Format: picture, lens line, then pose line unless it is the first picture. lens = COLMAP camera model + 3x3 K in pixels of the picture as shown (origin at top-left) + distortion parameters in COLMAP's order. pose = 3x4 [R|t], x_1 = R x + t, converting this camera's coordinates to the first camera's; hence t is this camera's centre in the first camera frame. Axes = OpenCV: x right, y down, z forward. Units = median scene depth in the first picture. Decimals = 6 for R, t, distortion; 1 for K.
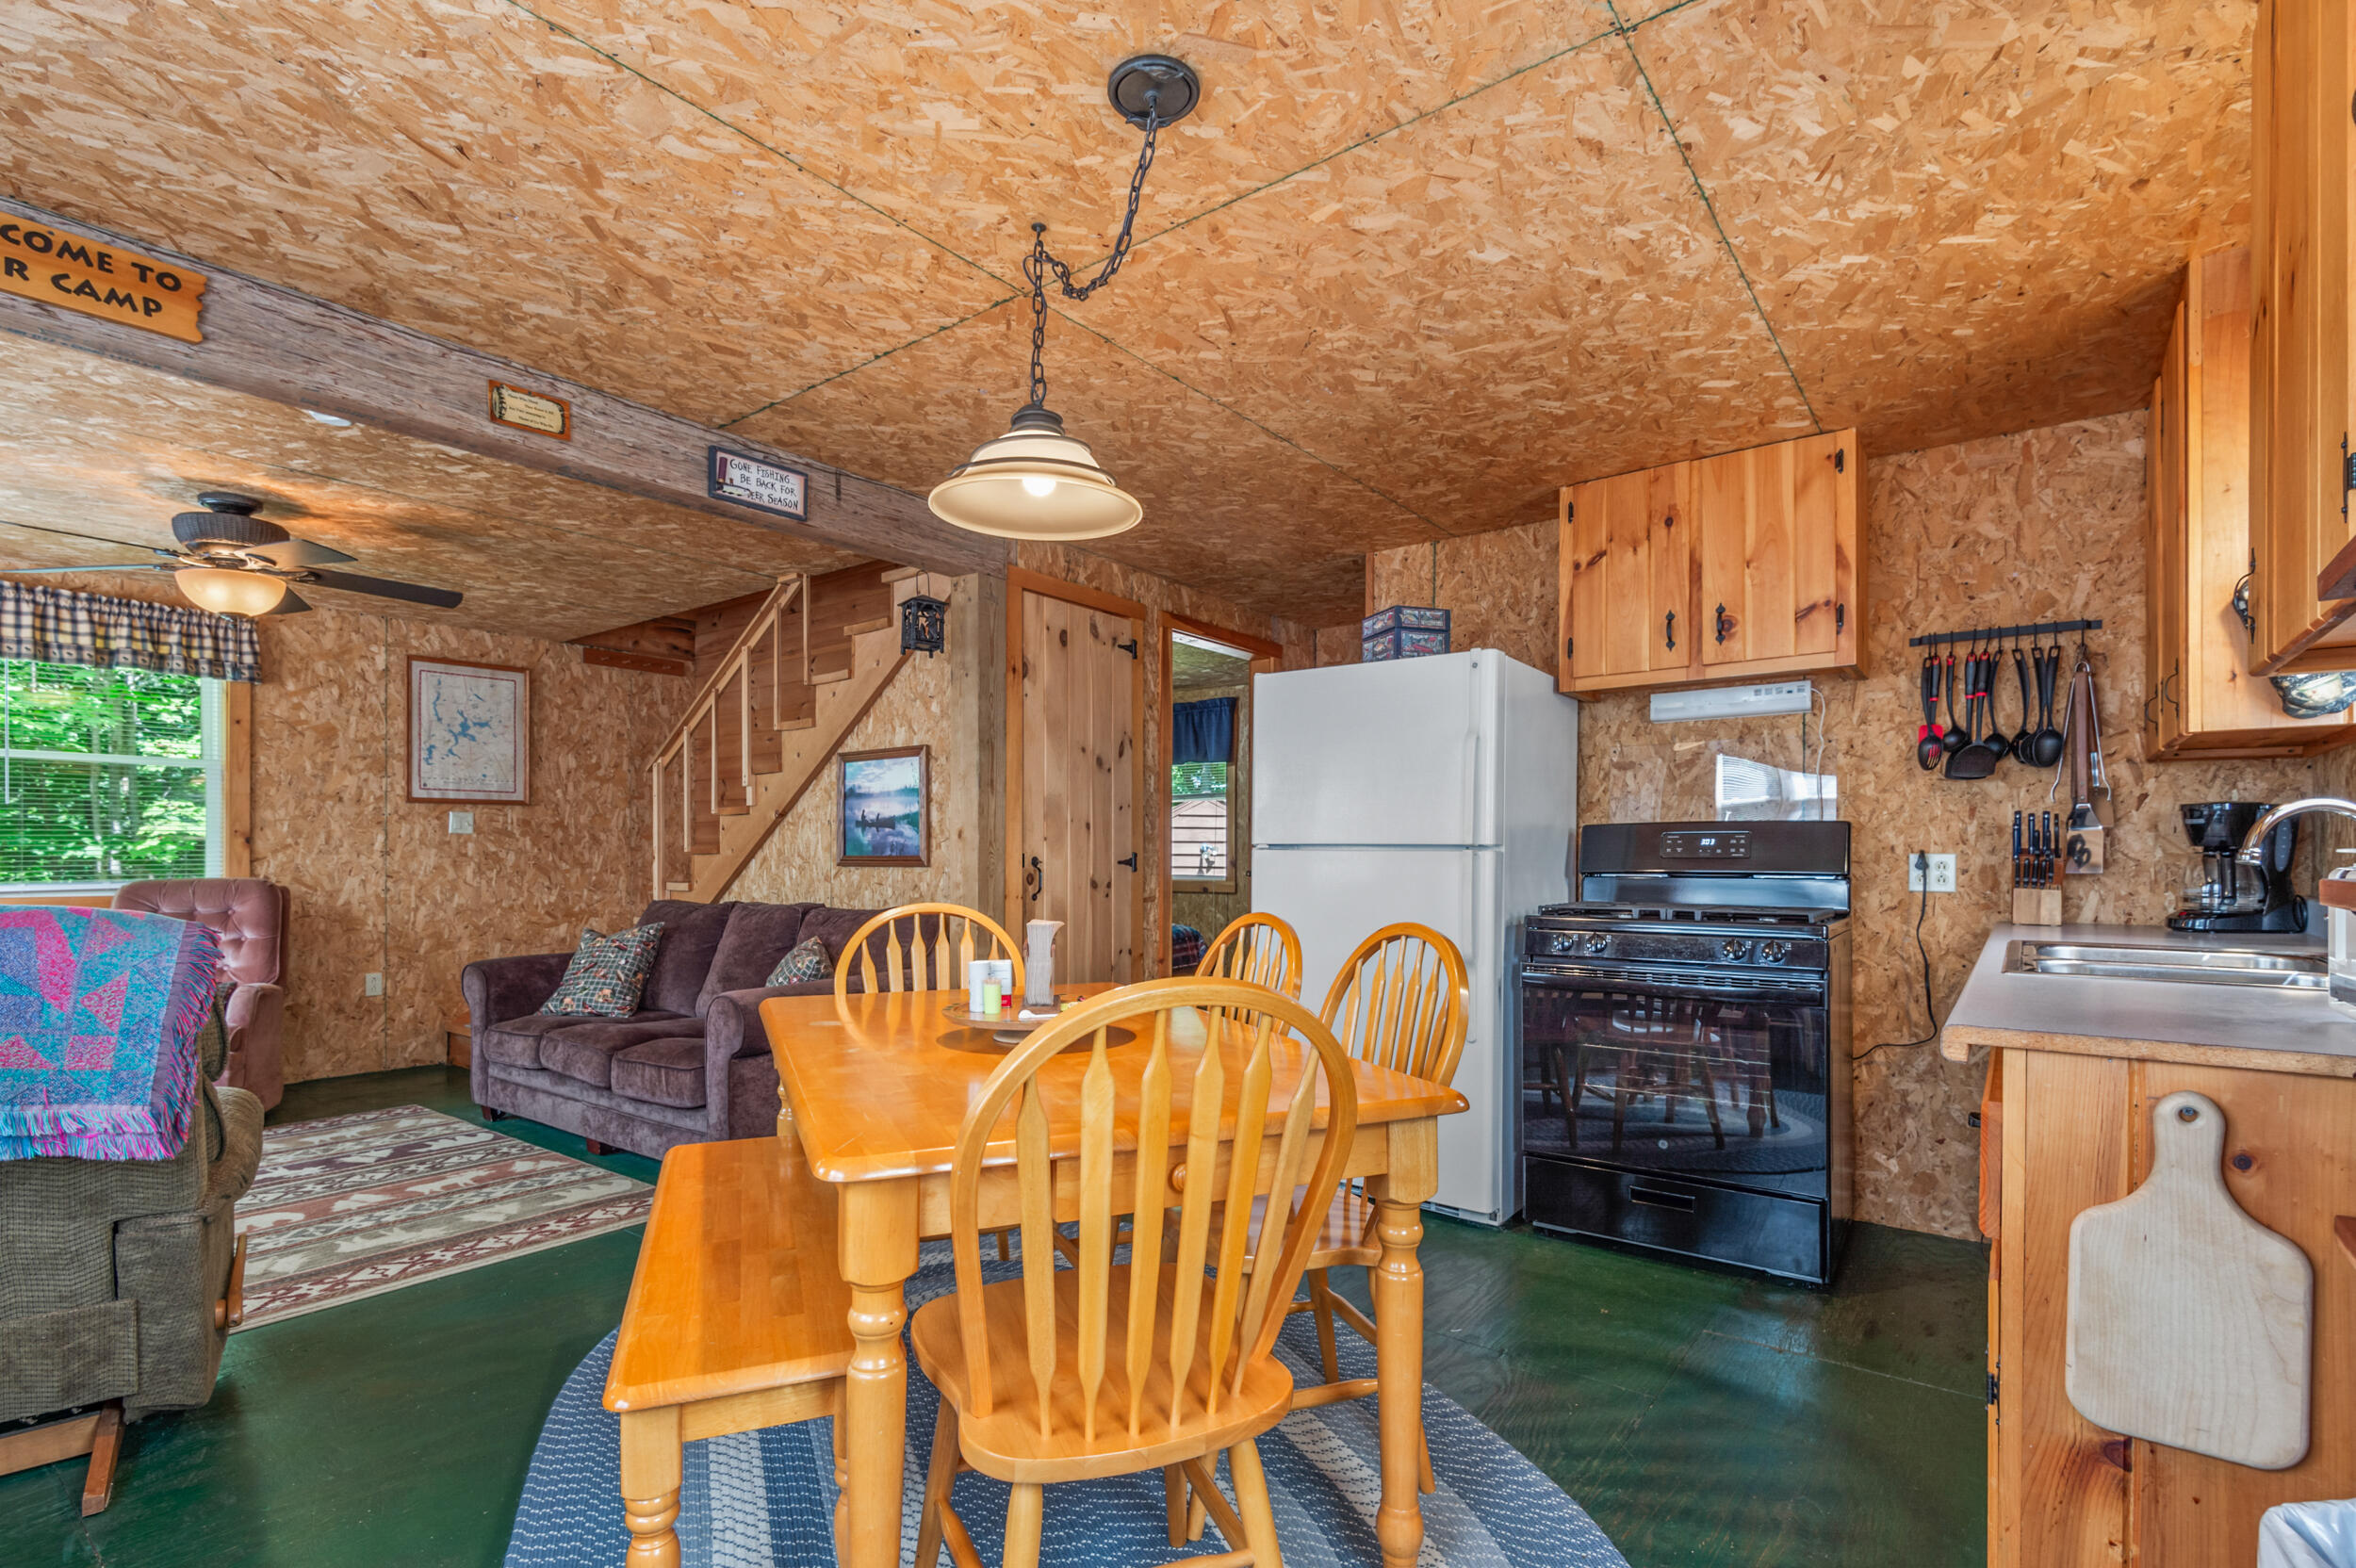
lens RADIAL K [[1086.9, 0, 1192.8], [0, 1086.9, 830.0], [0, 0, 1]] dist [0.034577, -0.023711]
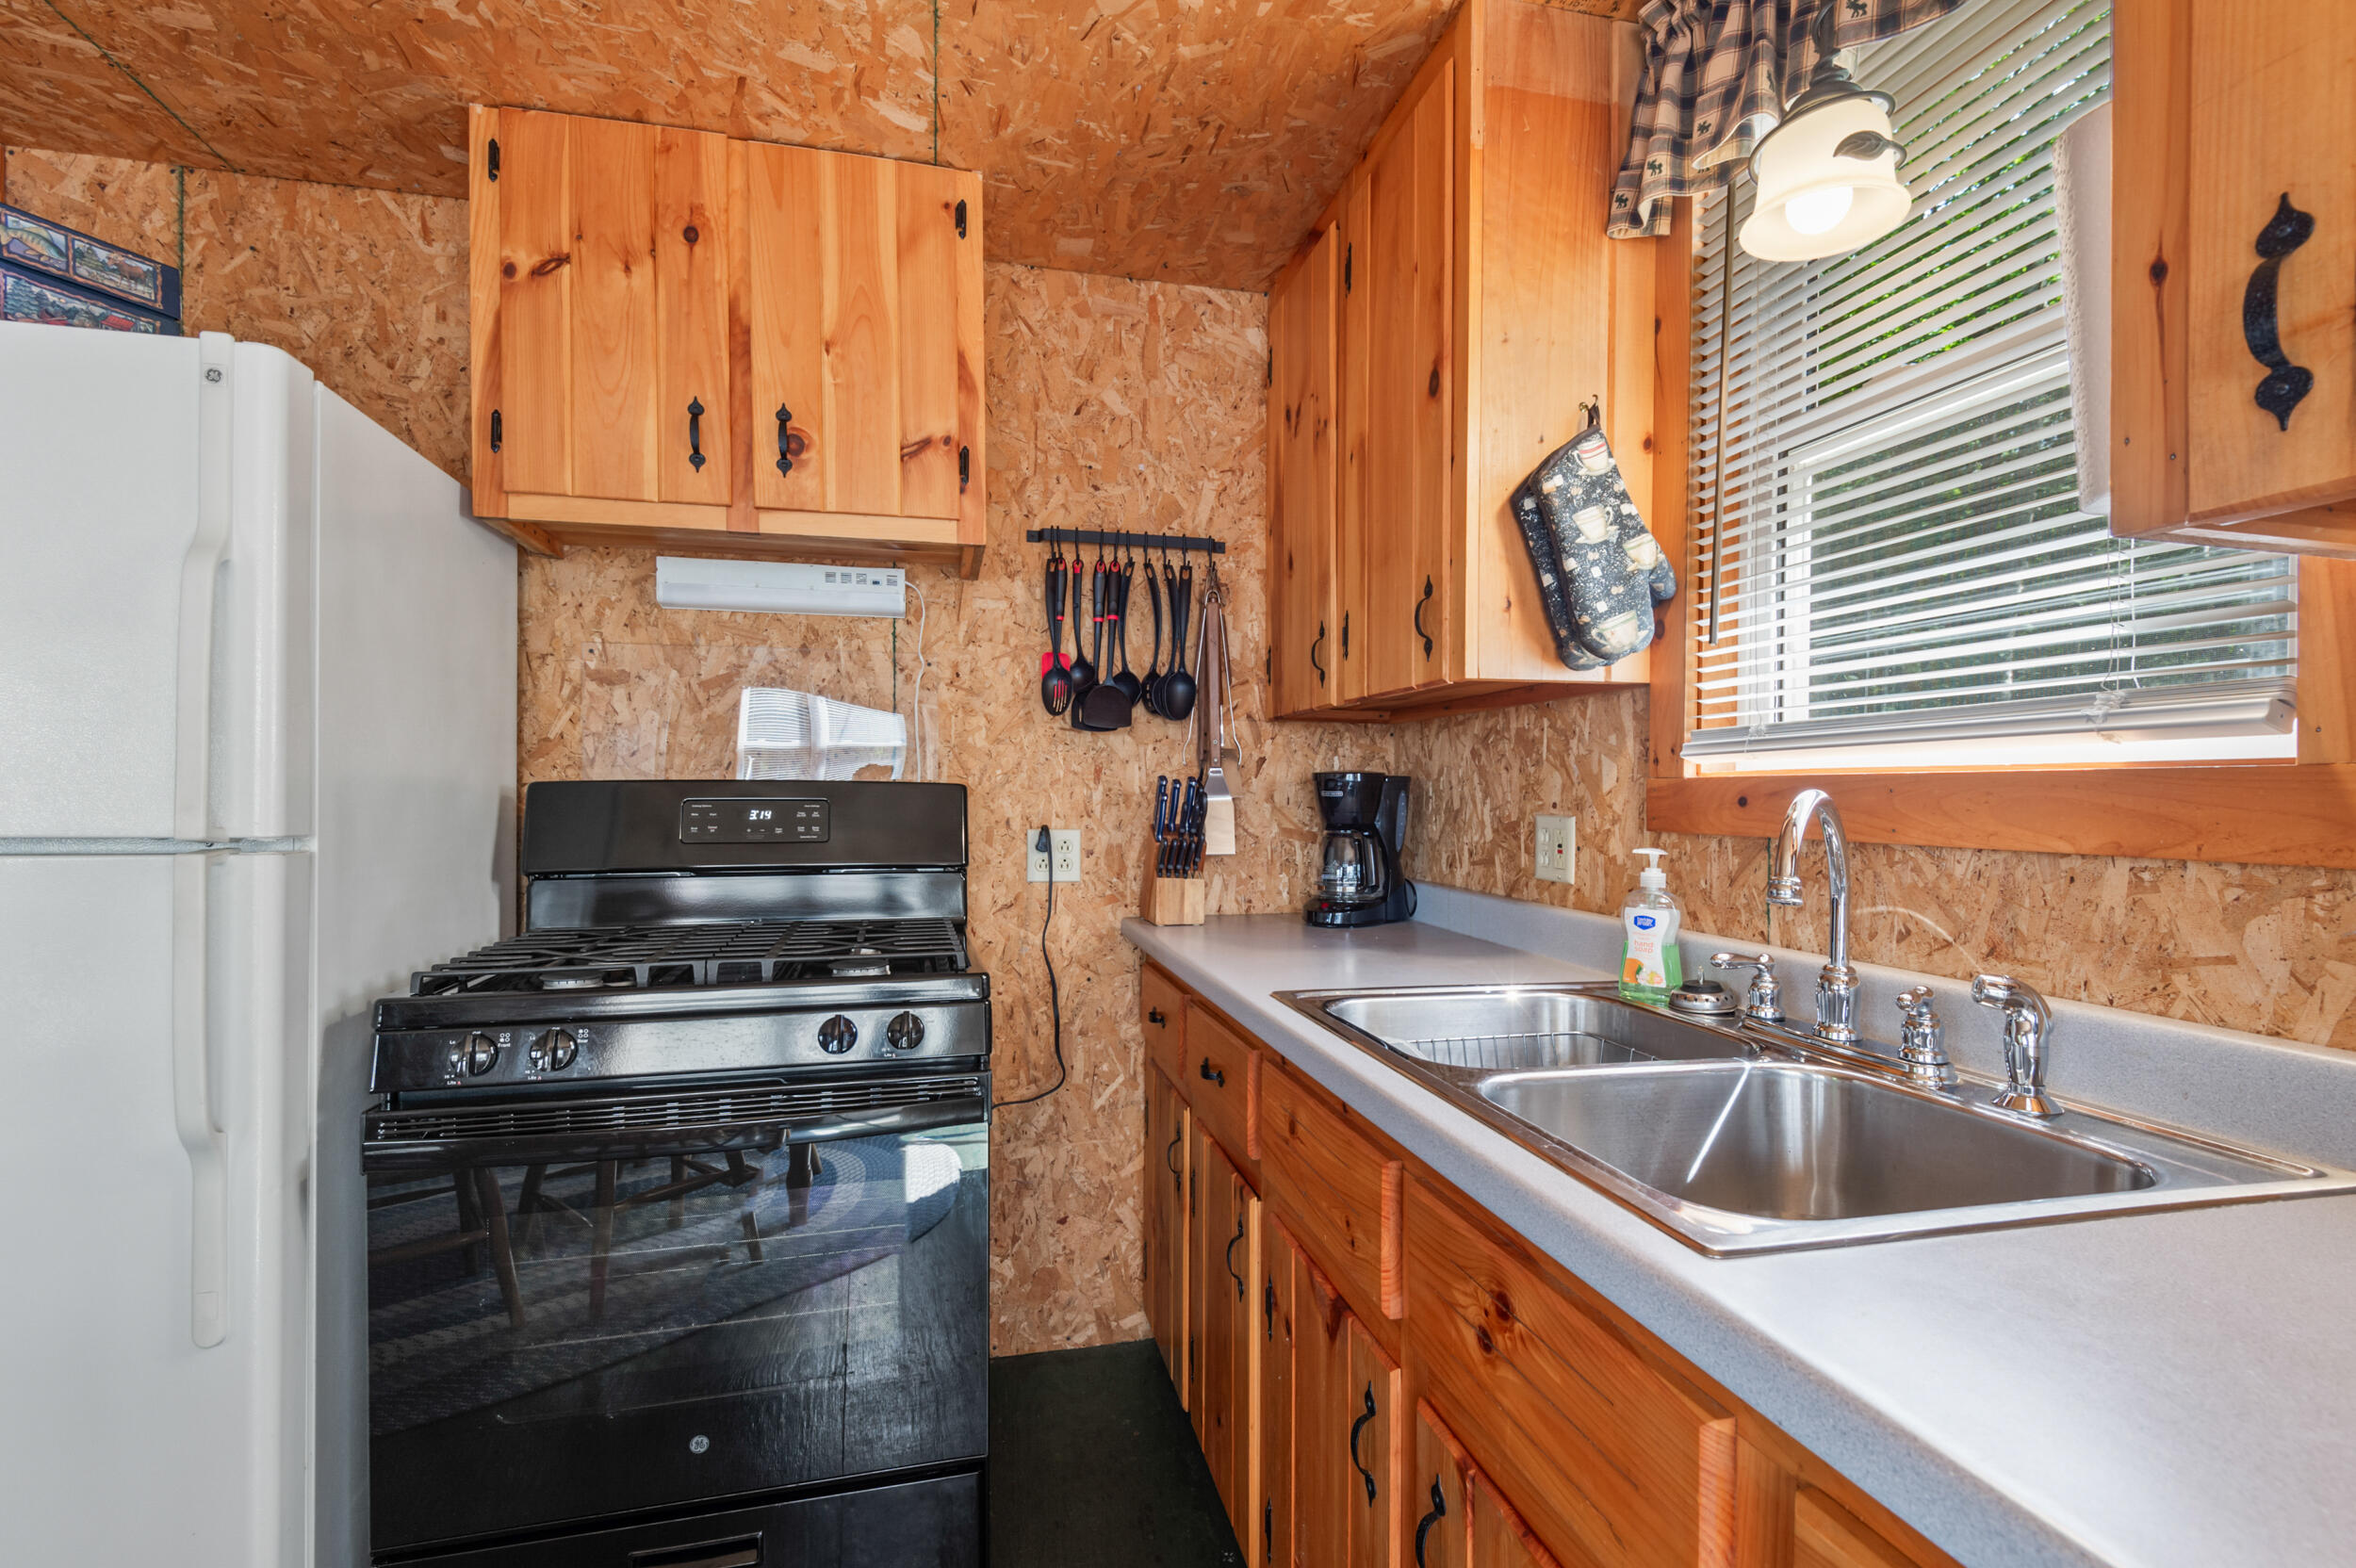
lens RADIAL K [[1086.9, 0, 1192.8], [0, 1086.9, 830.0], [0, 0, 1]] dist [0.034577, -0.023711]
pose [[0.642694, -0.022377, 0.765796, 0.177192], [-0.021056, 0.998680, 0.046853, -0.014332], [-0.765834, -0.046236, 0.641374, 0.465656]]
